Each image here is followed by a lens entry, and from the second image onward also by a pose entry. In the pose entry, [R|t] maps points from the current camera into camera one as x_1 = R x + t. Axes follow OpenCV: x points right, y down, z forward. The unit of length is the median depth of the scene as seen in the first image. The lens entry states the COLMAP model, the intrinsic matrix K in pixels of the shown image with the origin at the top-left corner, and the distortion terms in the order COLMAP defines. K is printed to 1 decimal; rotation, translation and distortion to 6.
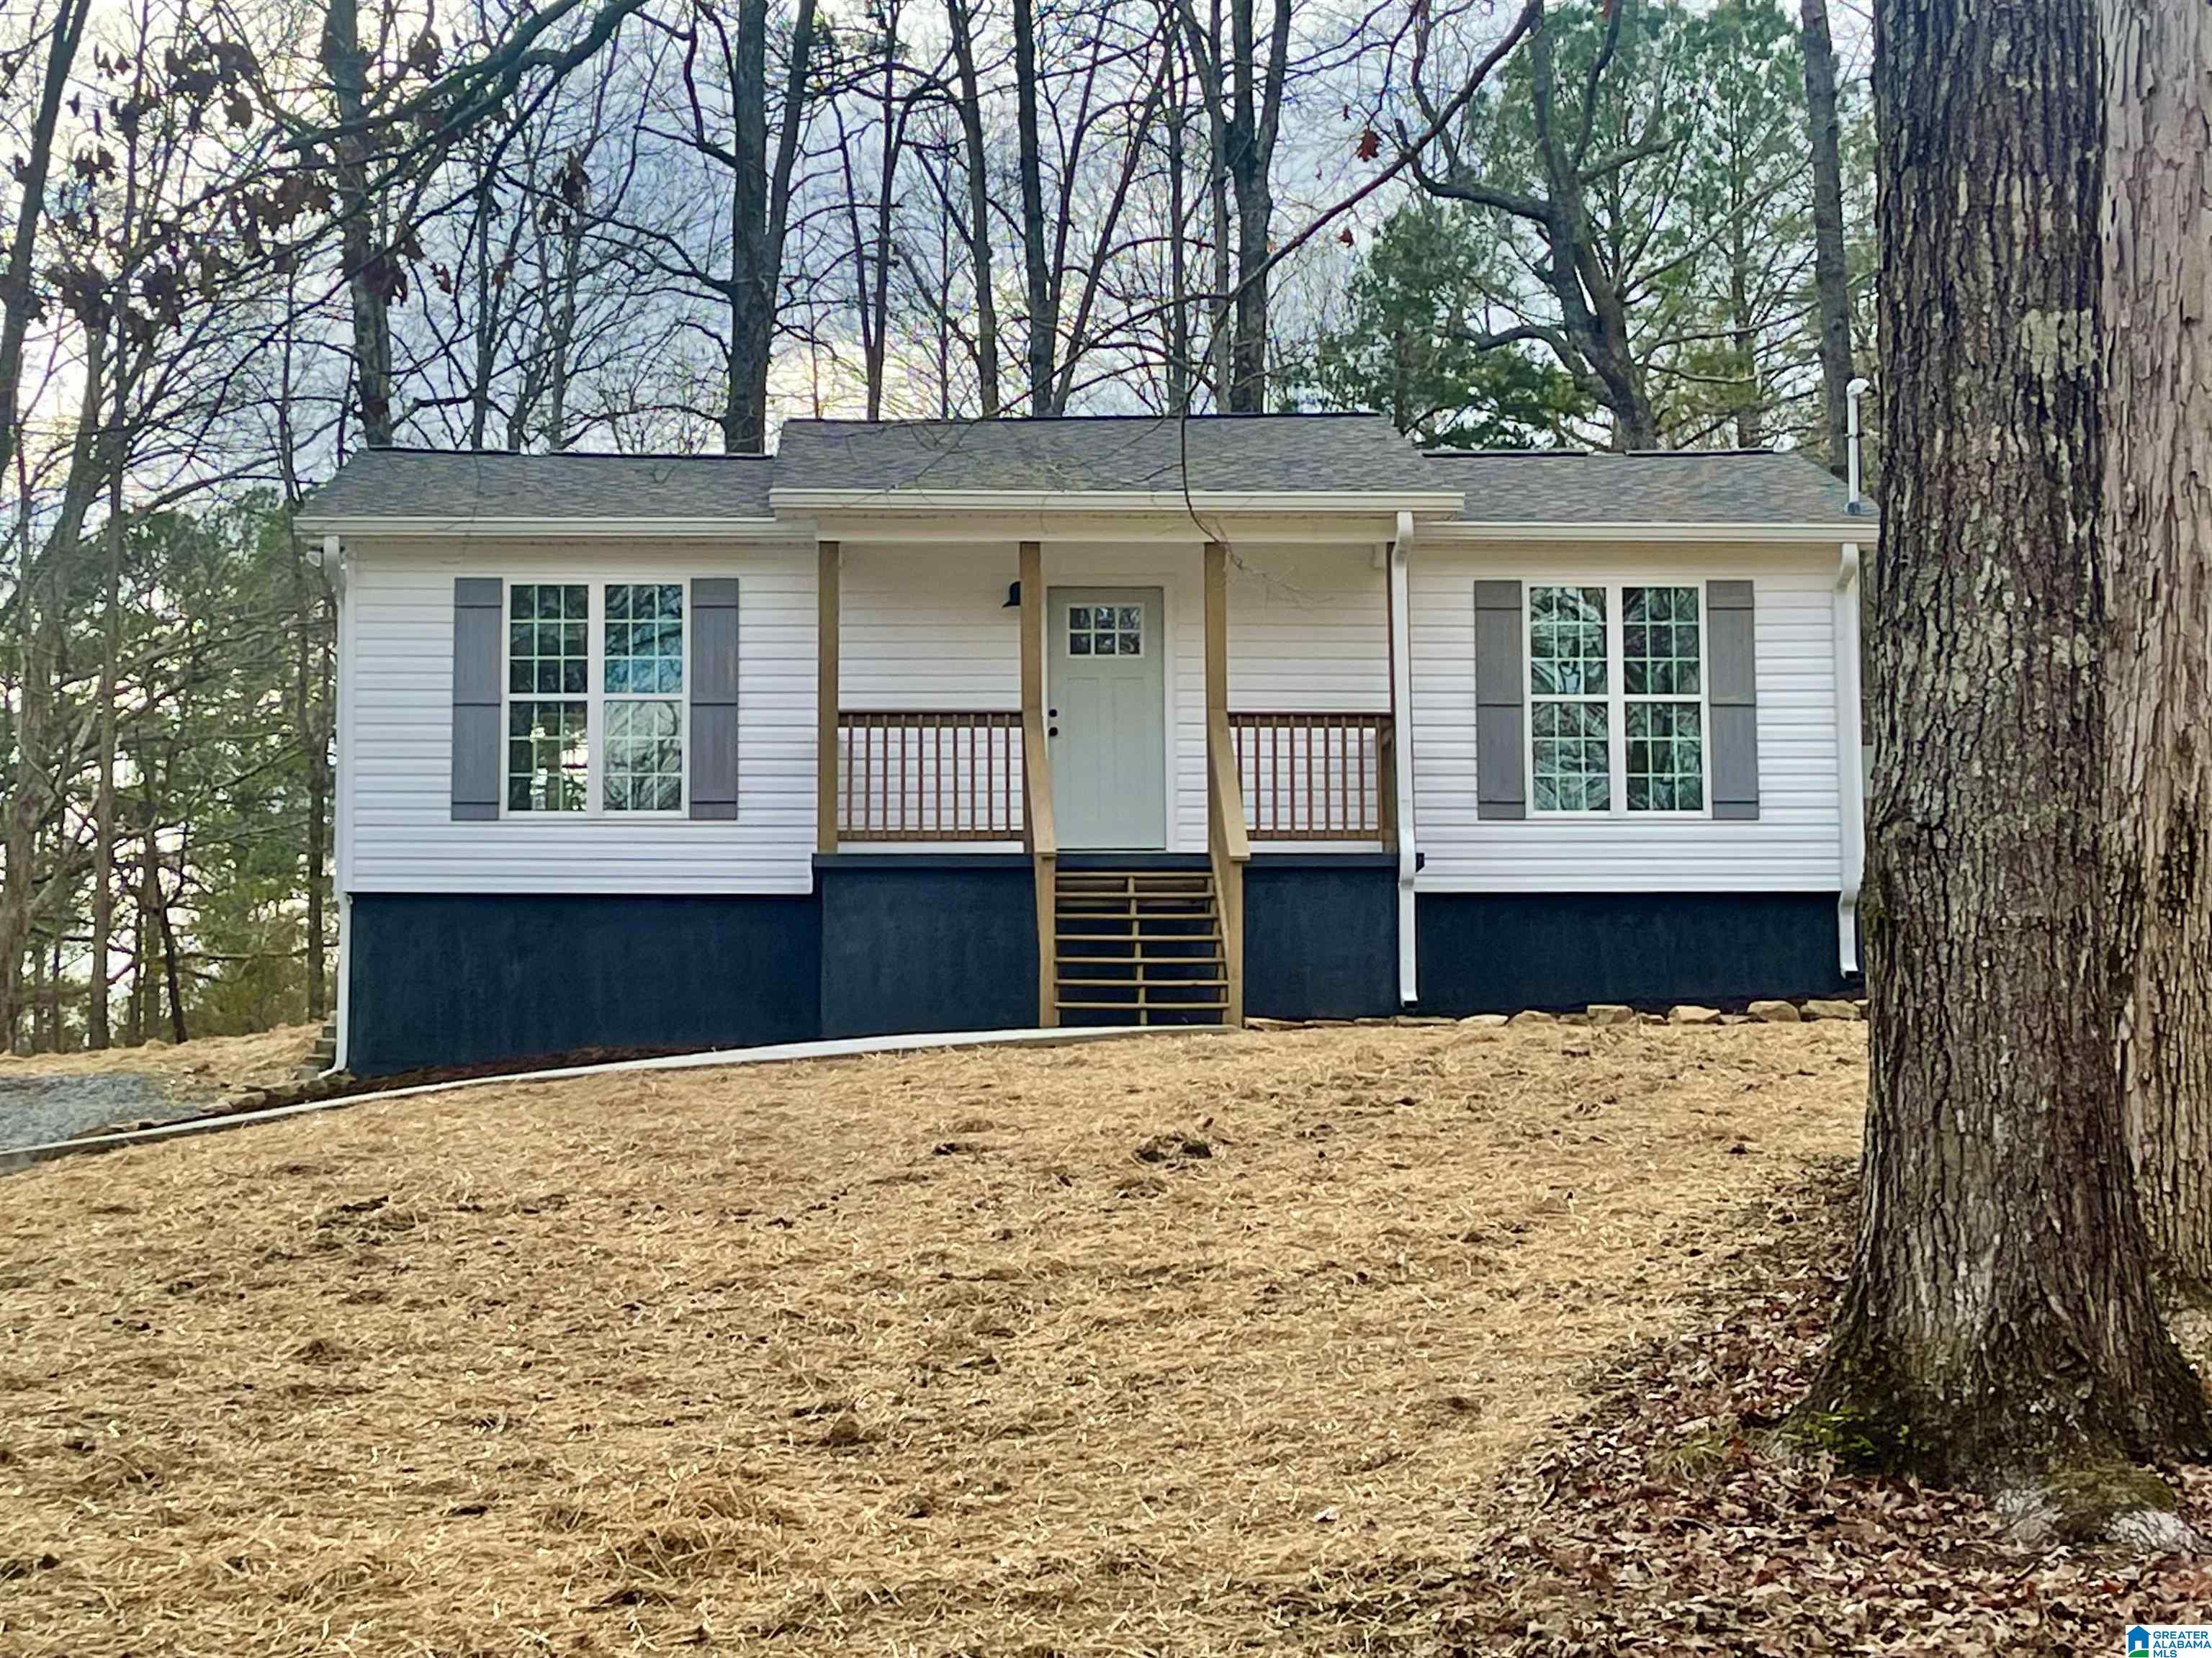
lens RADIAL K [[4073.3, 0, 1106.0], [0, 4073.3, 829.0], [0, 0, 1]] dist [0.154814, -0.665913]
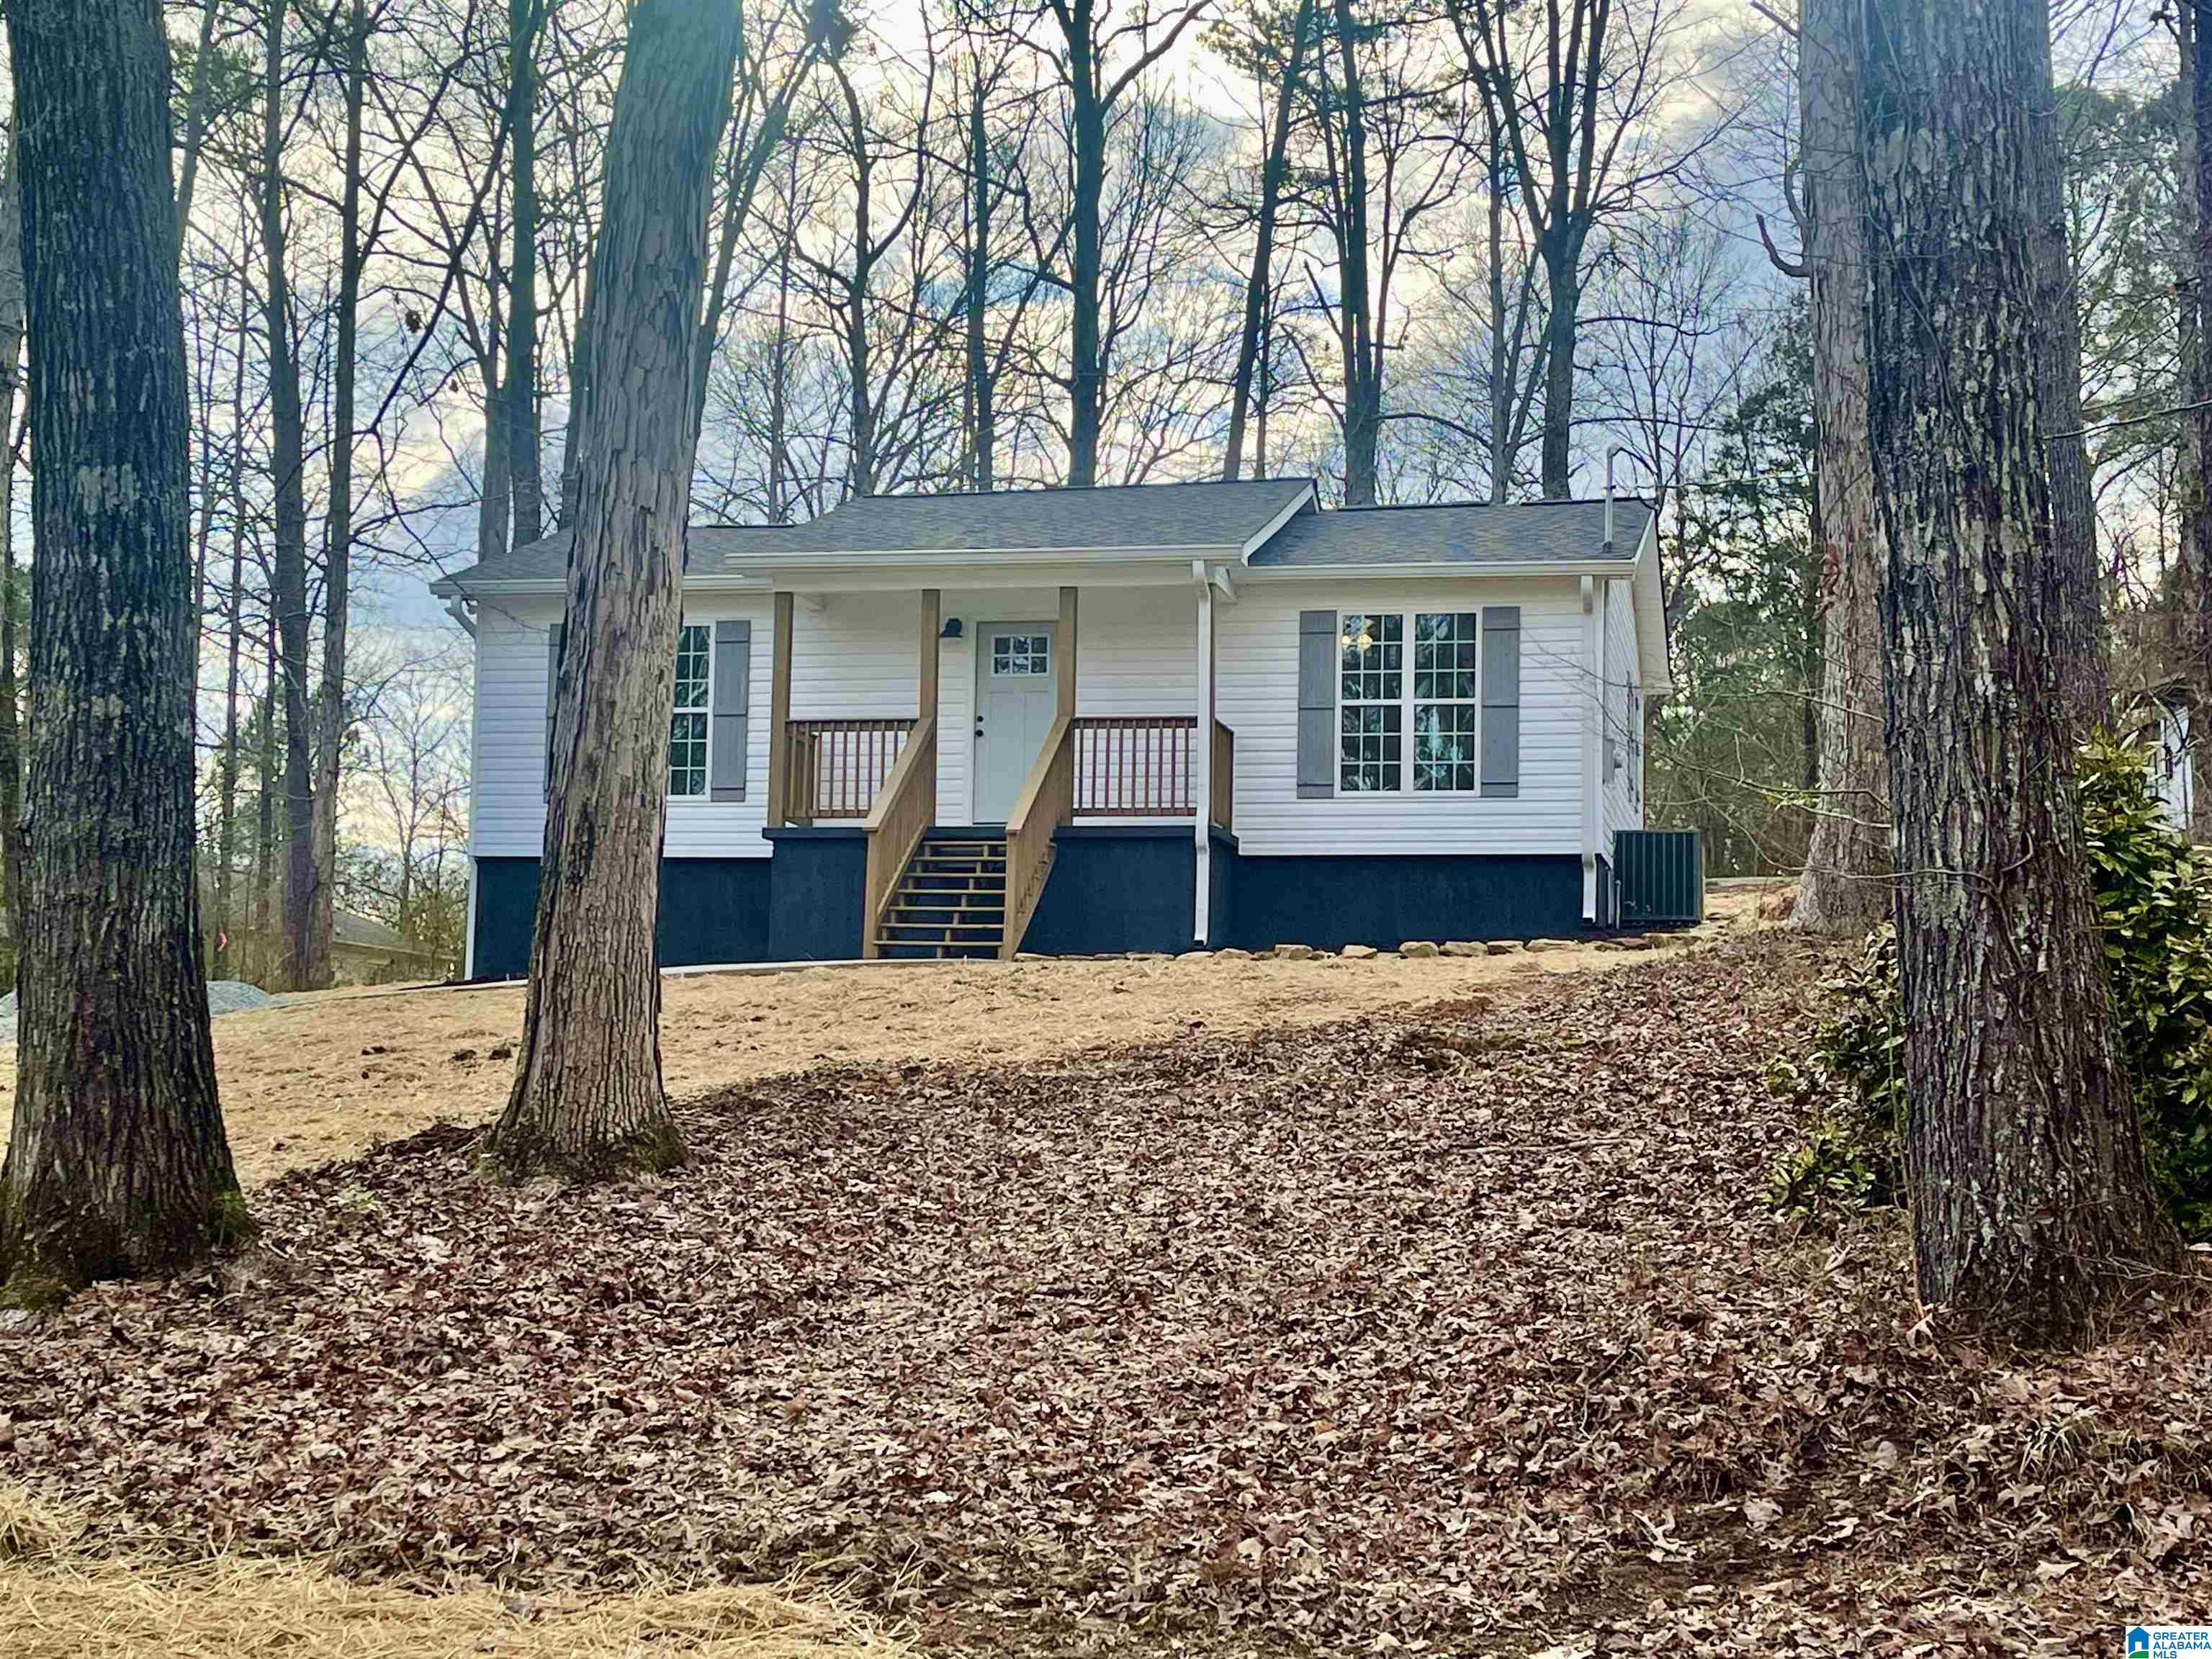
lens RADIAL K [[3292.2, 0, 1189.9], [0, 3292.2, 842.4], [0, 0, 1]] dist [0.155370, -0.427664]
pose [[0.966550, -0.001983, -0.256472, 0.559387], [0.006008, 0.999871, 0.014910, -0.007118], [0.256409, -0.015952, 0.966437, -0.011119]]
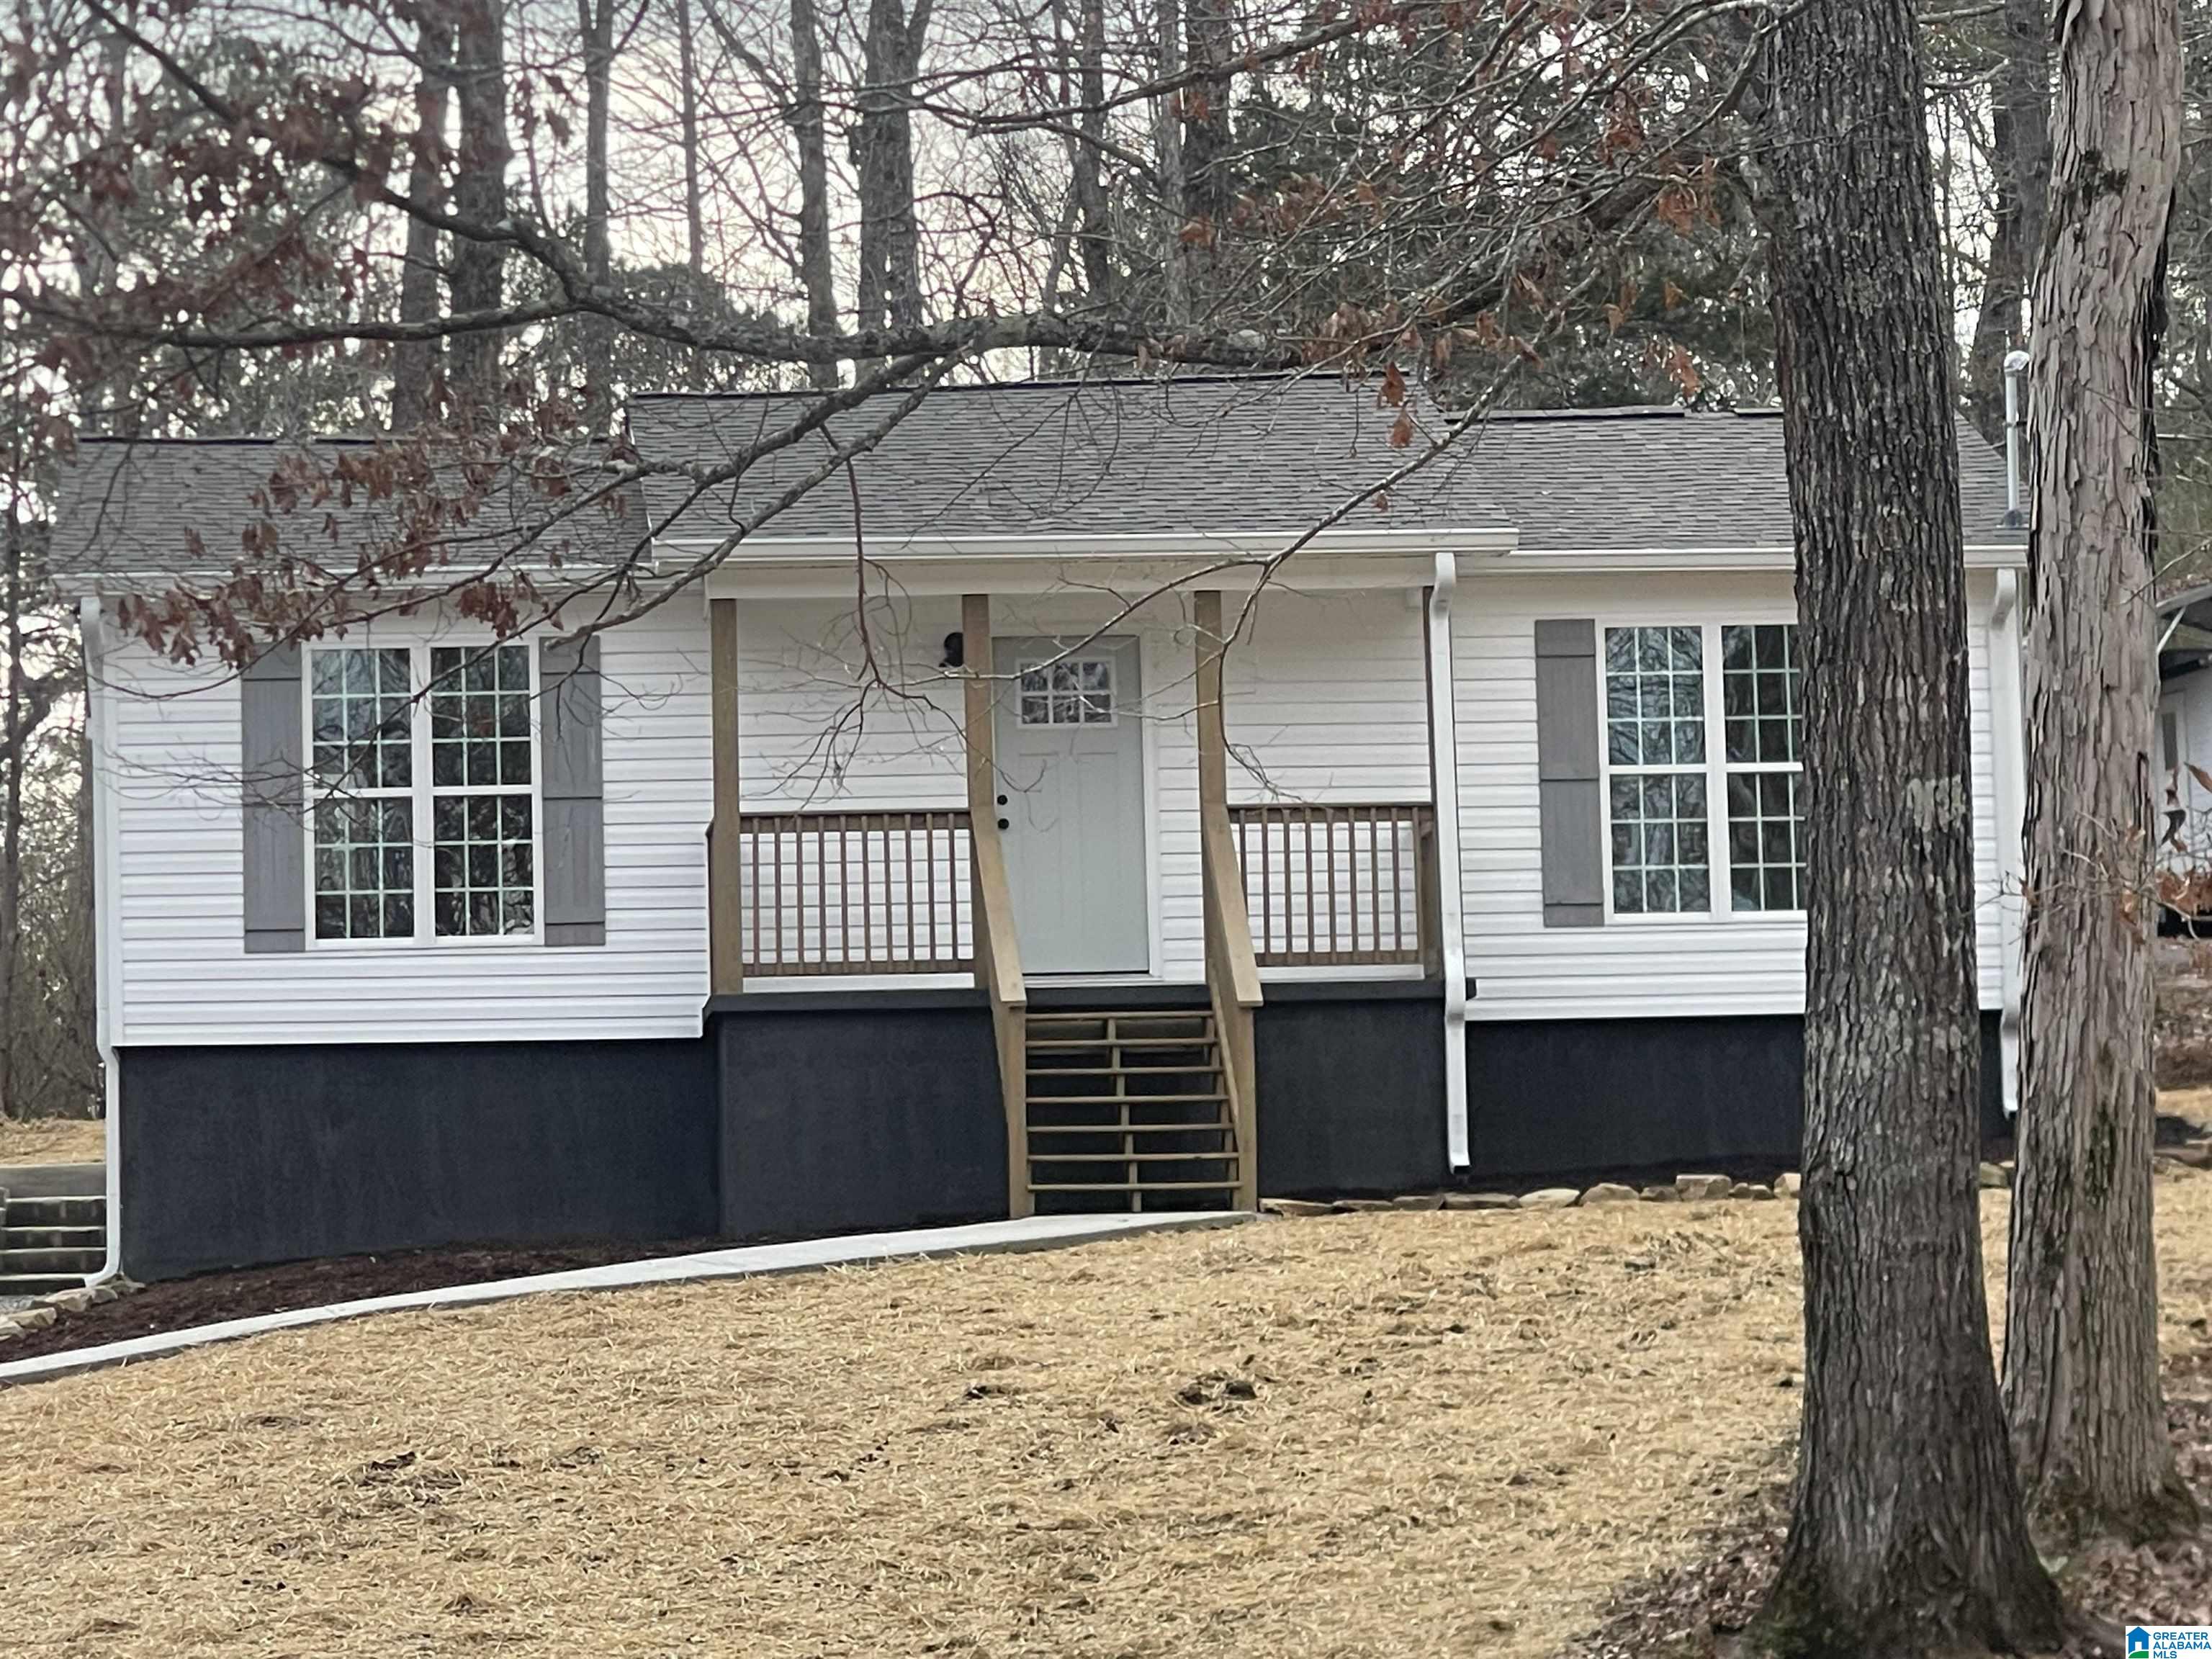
lens RADIAL K [[8286.4, 0, 1001.0], [0, 8286.4, 593.6], [0, 0, 1]] dist [-0.151458, 5.839980]
pose [[0.999705, -0.016672, 0.017663, -0.070392], [0.016655, 0.999861, 0.001095, -0.120947], [-0.017679, -0.000801, 0.999843, -1.029057]]
